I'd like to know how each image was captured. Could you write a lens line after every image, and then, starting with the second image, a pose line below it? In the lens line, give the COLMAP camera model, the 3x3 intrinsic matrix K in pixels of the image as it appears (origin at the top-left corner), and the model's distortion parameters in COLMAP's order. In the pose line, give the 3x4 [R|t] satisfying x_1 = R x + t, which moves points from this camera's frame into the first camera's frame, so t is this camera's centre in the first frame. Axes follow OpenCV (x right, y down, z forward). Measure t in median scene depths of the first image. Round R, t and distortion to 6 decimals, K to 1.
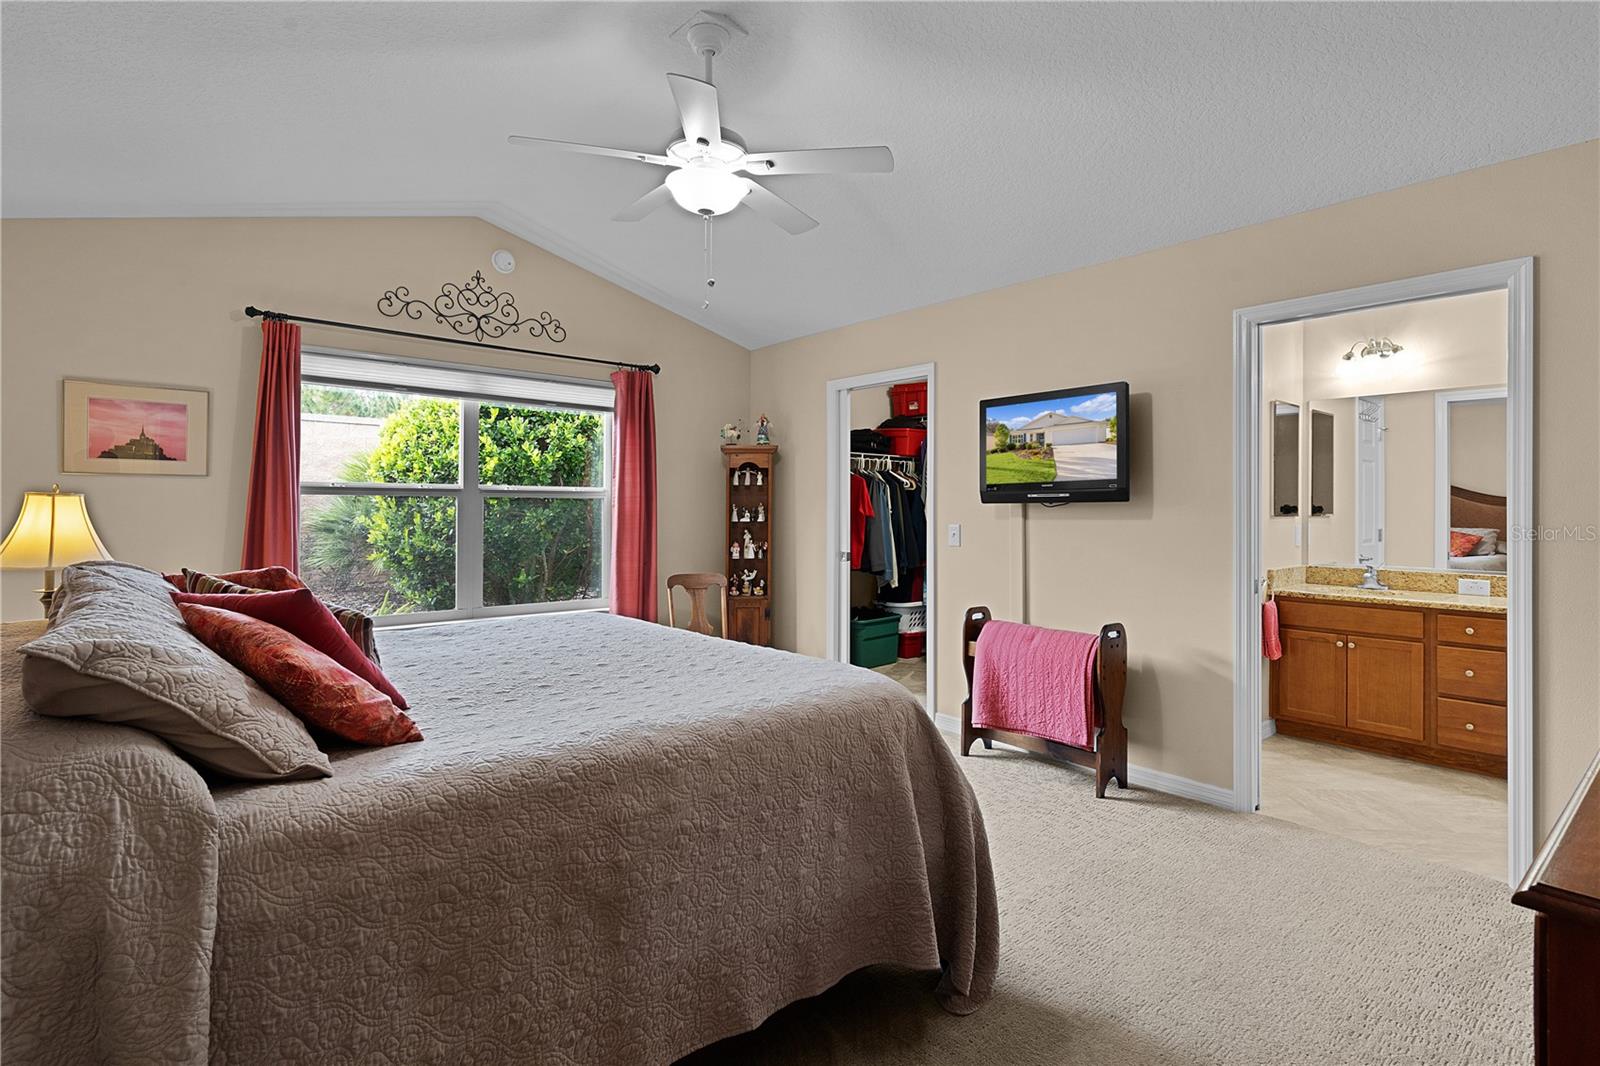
lens RADIAL K [[776.6, 0, 802.4], [0, 776.6, 517.9], [0, 0, 1]] dist [0.004289, 0.000084]
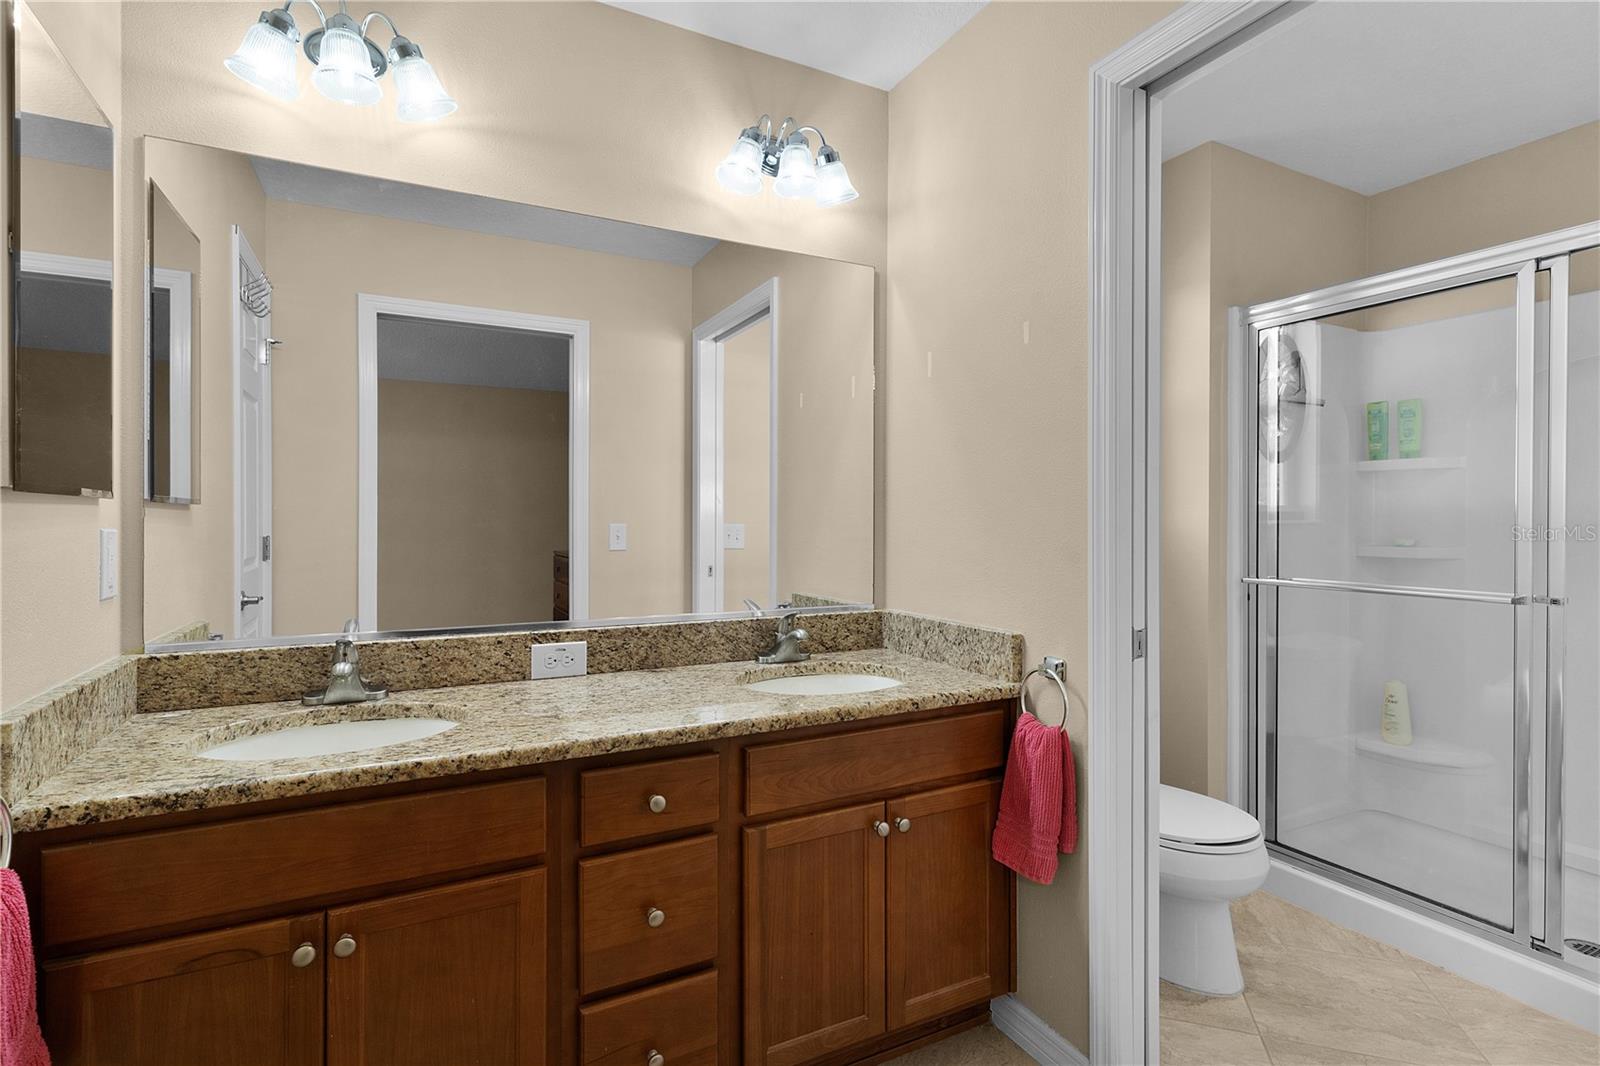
lens RADIAL K [[776.6, 0, 796.2], [0, 776.6, 521.5], [0, 0, 1]] dist [0.004289, 0.000084]
pose [[0.238786, -0.001127, 0.971072, 1.377484], [0.010312, 0.999946, -0.001375, 0.035782], [-0.971018, 0.010342, 0.238784, 2.262821]]
